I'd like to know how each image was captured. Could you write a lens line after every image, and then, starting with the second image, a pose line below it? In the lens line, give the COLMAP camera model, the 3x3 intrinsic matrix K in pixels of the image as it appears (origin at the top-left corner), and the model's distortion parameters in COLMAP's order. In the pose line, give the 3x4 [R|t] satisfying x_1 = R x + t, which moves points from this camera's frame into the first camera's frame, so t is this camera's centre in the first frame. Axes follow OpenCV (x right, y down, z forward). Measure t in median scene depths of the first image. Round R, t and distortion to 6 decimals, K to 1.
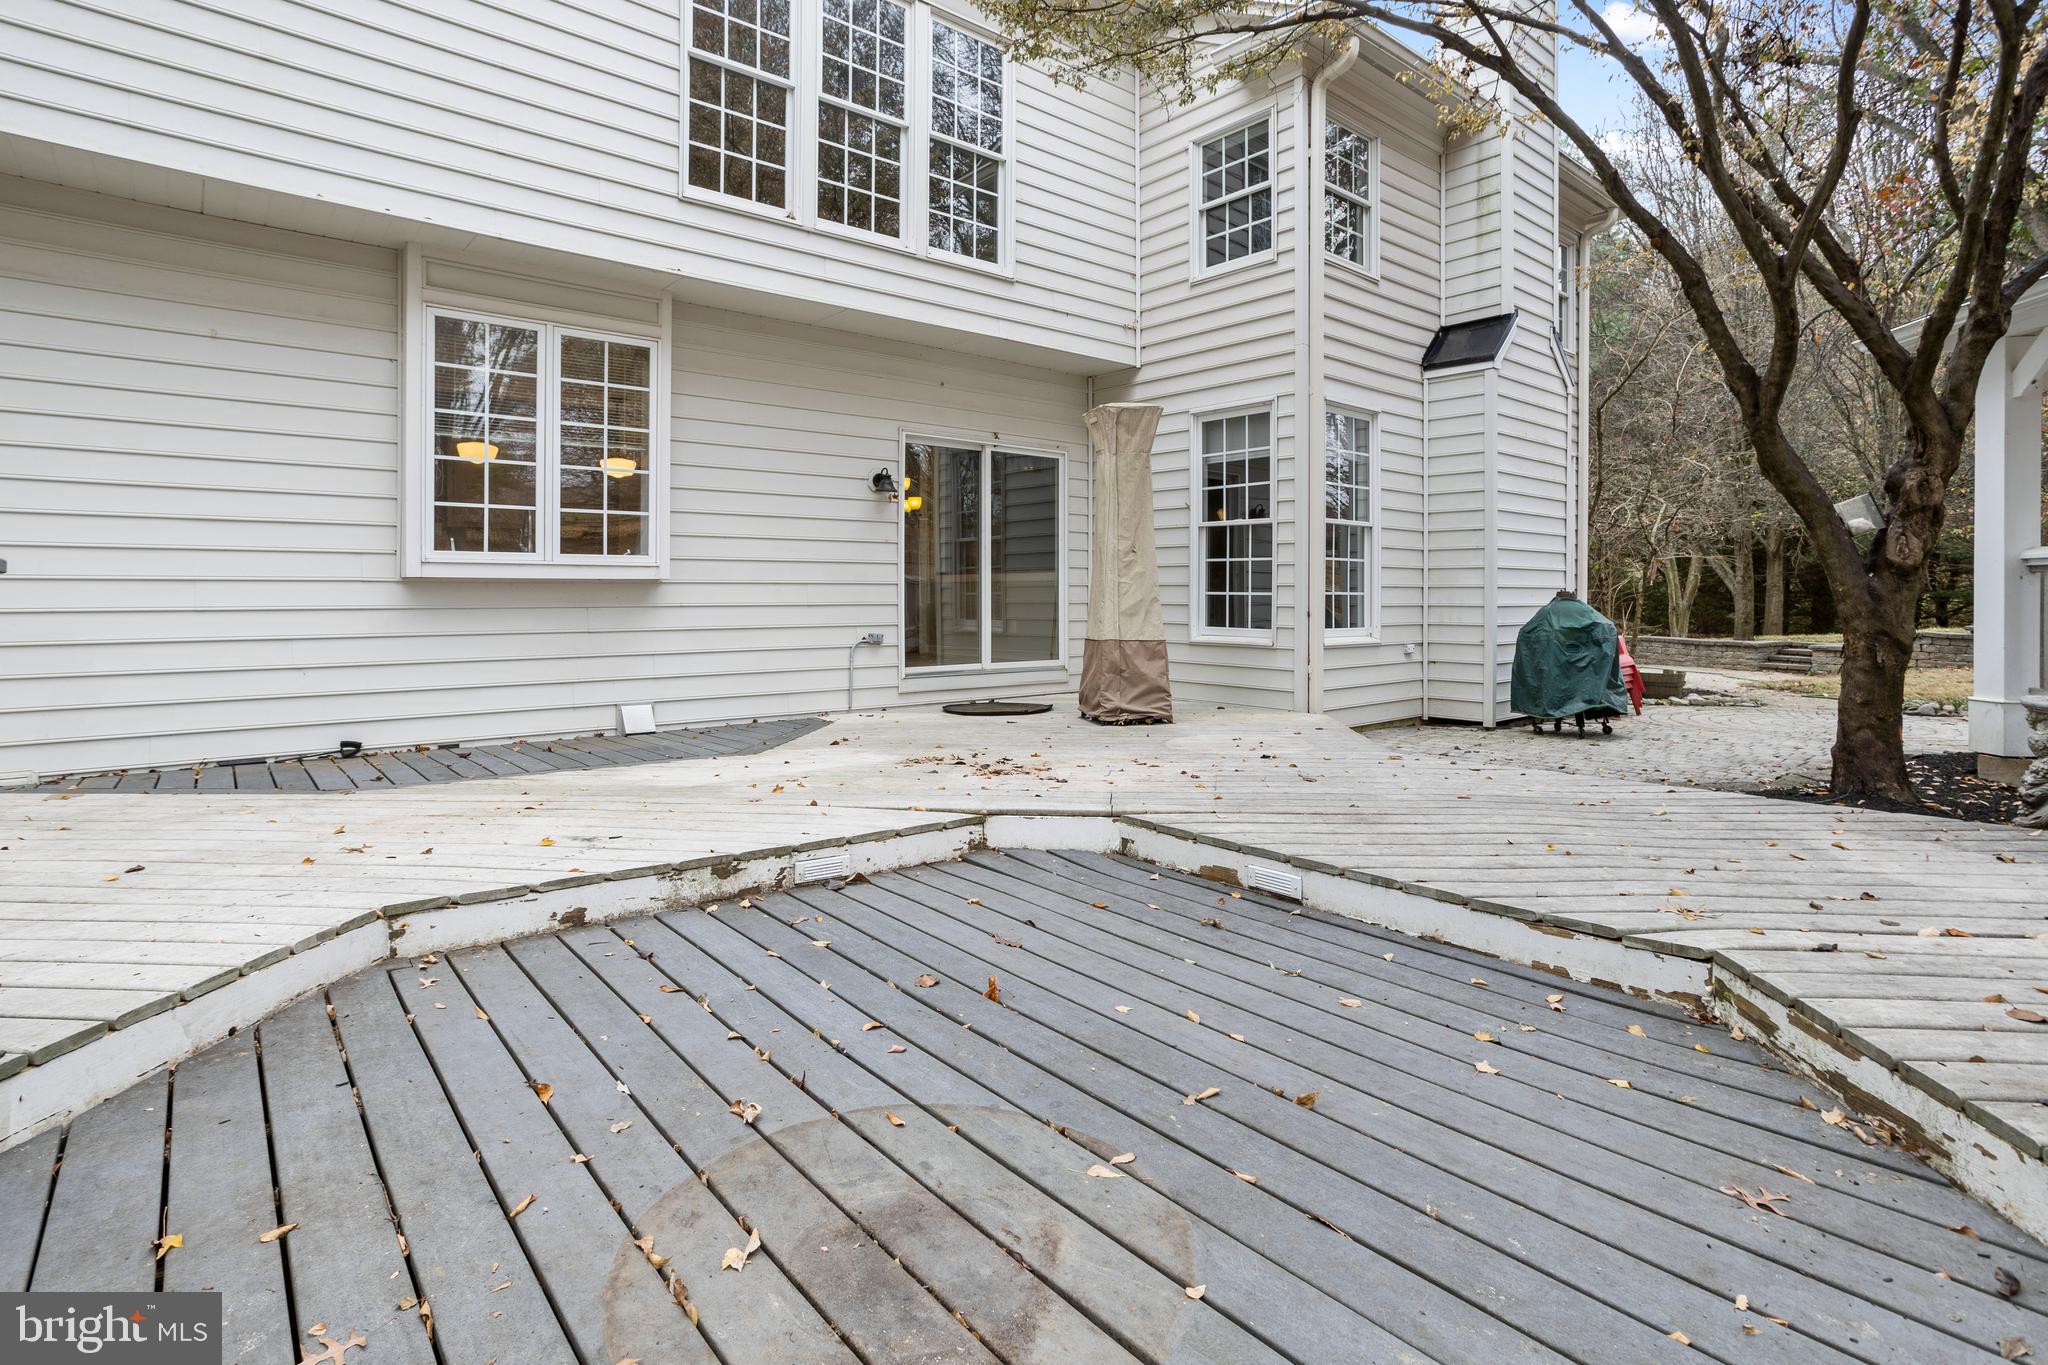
lens RADIAL K [[1011.3, 0, 983.4], [0, 1011.3, 616.2], [0, 0, 1]] dist [-0.042480, 0.019789]
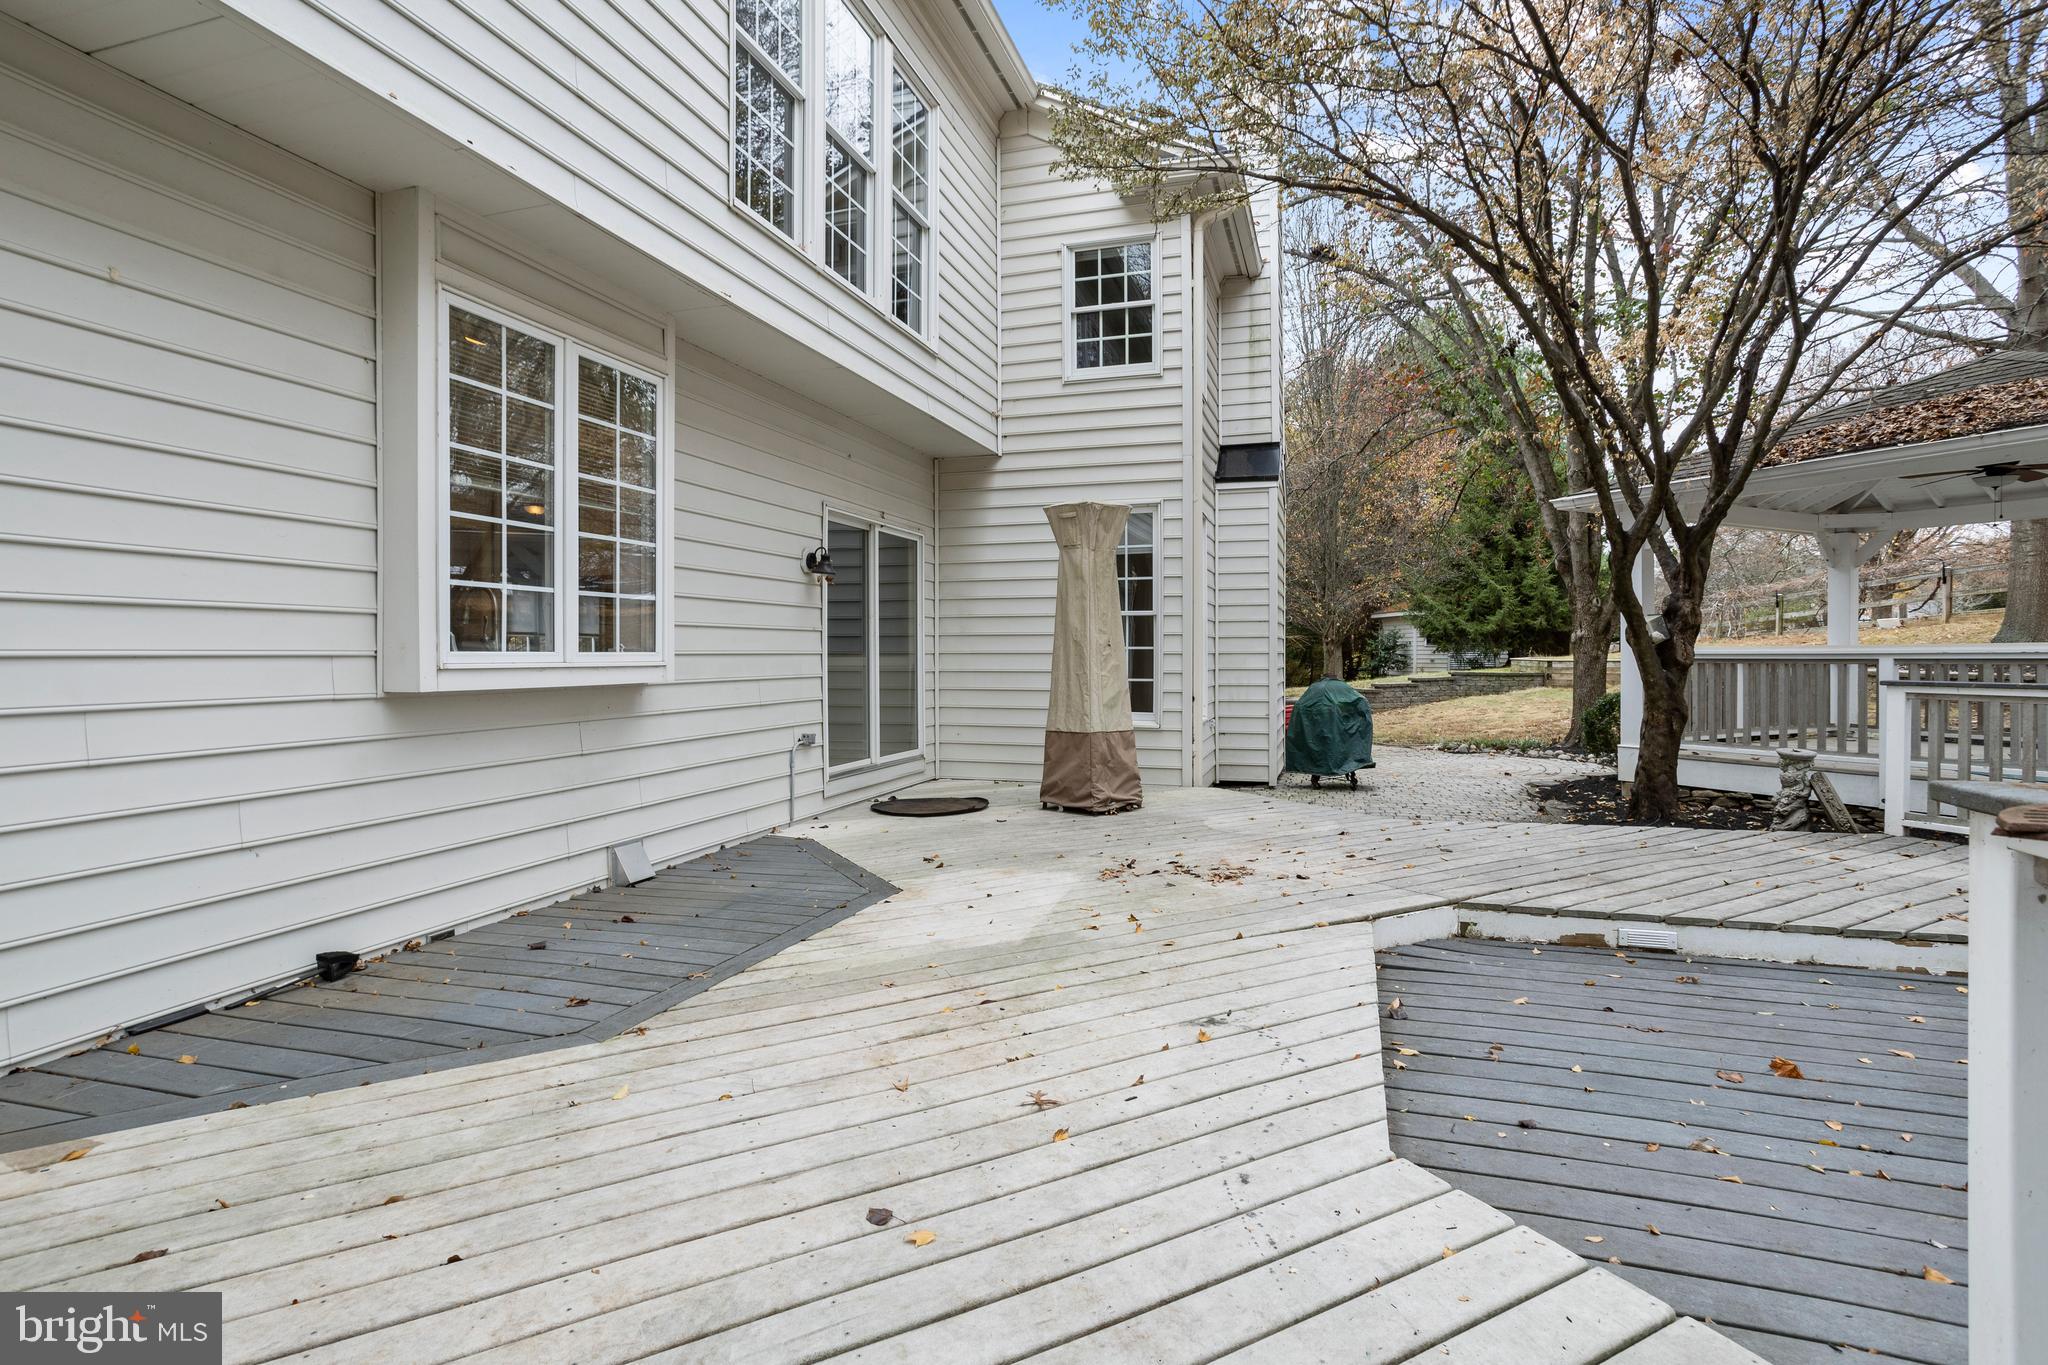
lens RADIAL K [[1011.3, 0, 994.1], [0, 1011.3, 676.8], [0, 0, 1]] dist [-0.042480, 0.019789]
pose [[0.844063, -0.017536, 0.535957, -0.507080], [0.017783, 0.999831, 0.004707, -0.038267], [-0.535949, 0.005558, 0.844232, 0.193328]]
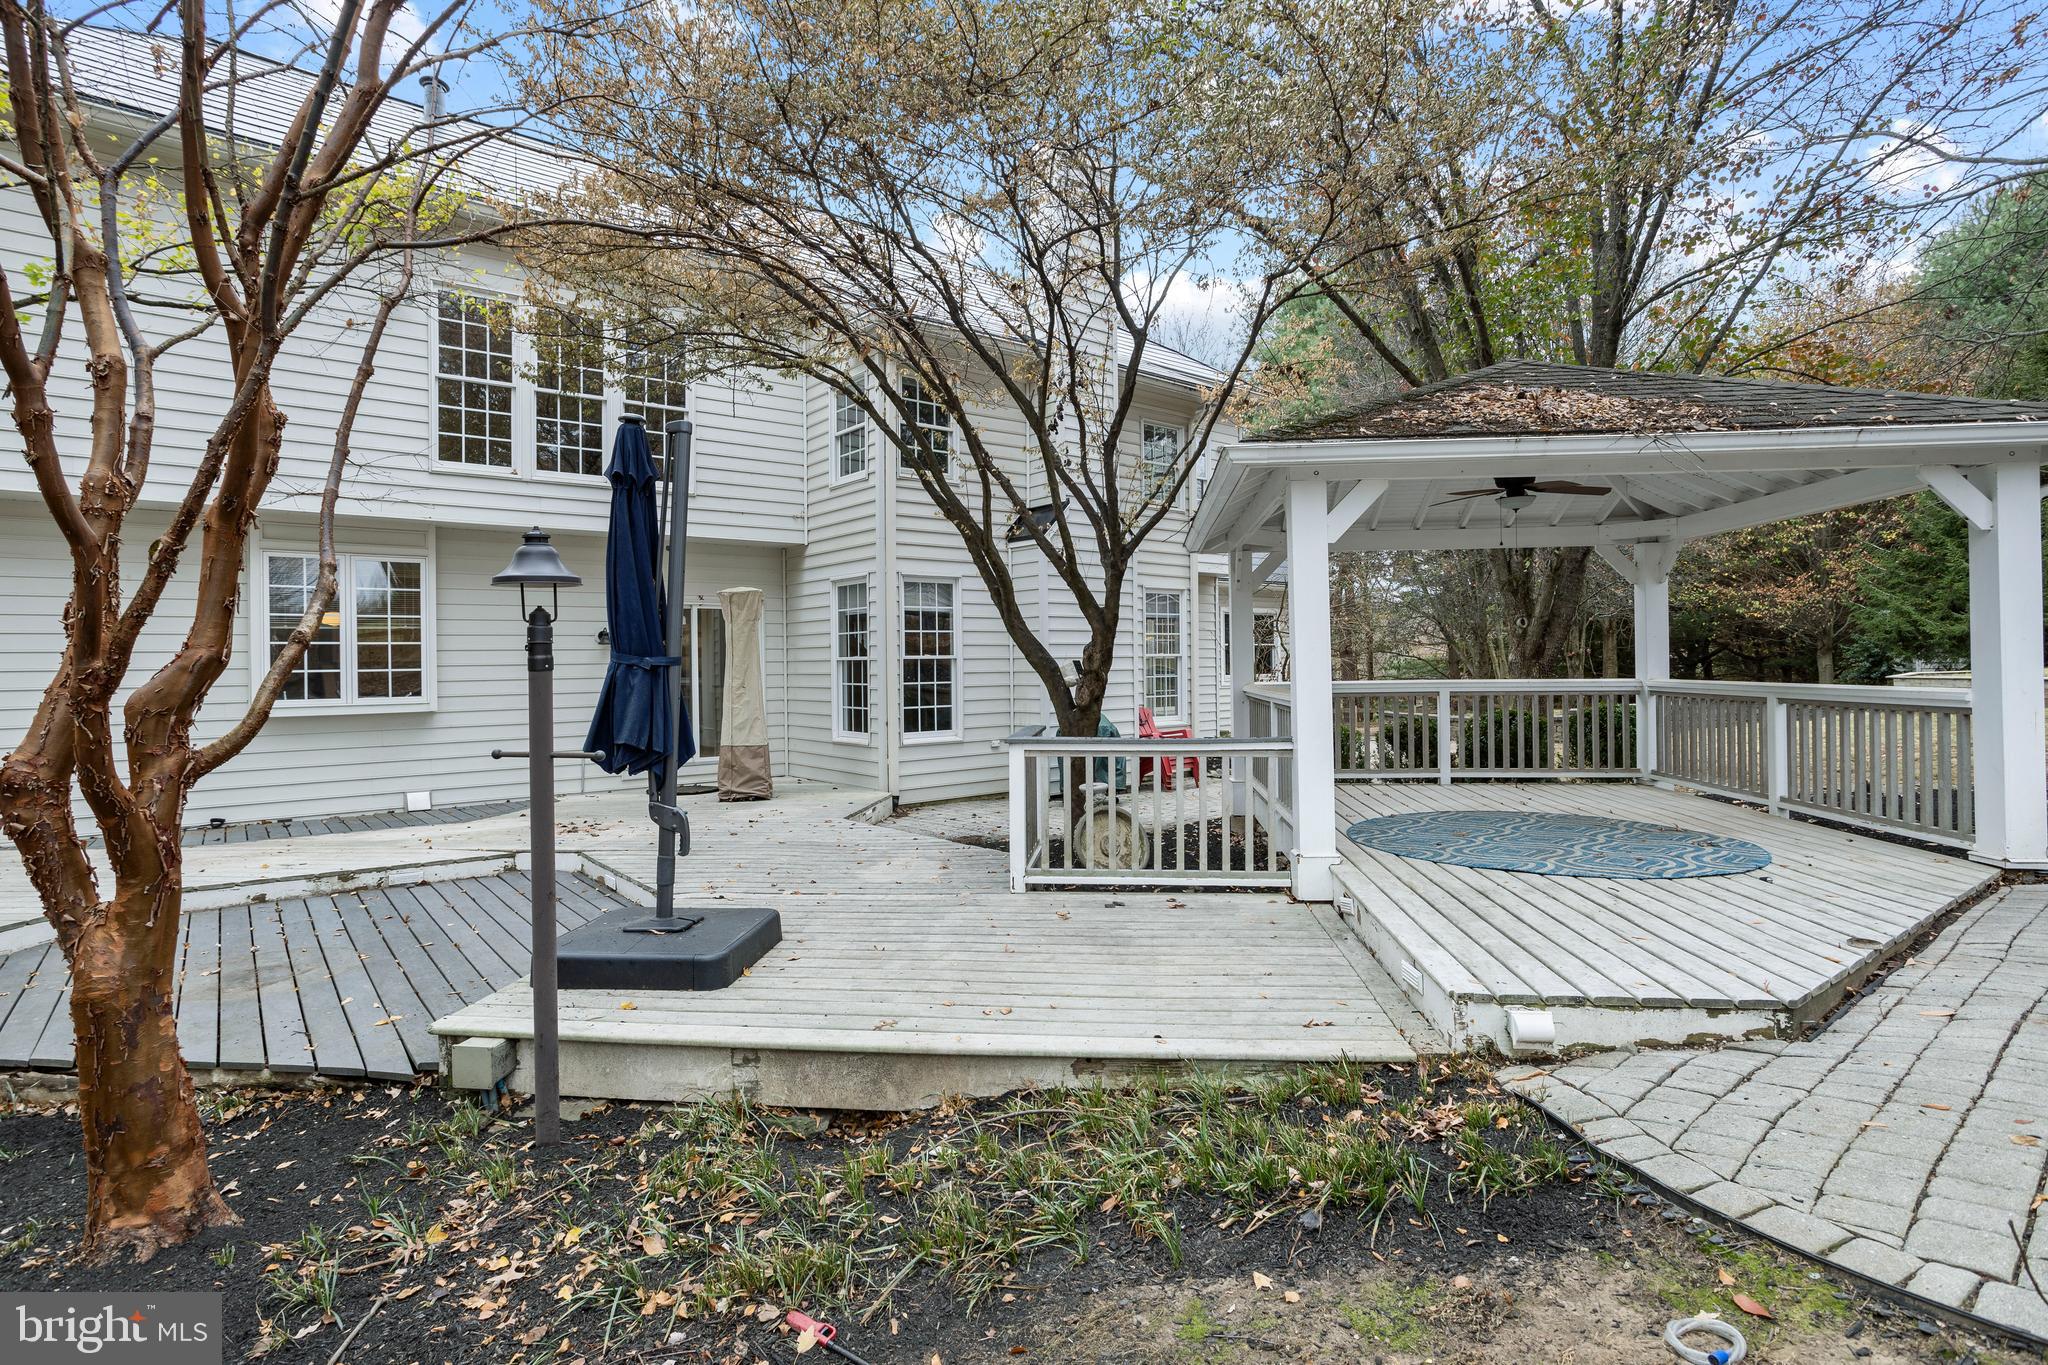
lens RADIAL K [[1011.3, 0, 986.4], [0, 1011.3, 669.9], [0, 0, 1]] dist [-0.042480, 0.019789]
pose [[0.999555, -0.017965, -0.023794, 0.550668], [0.017520, 0.999670, -0.018783, -0.054205], [0.024123, 0.018358, 0.999540, -0.498326]]
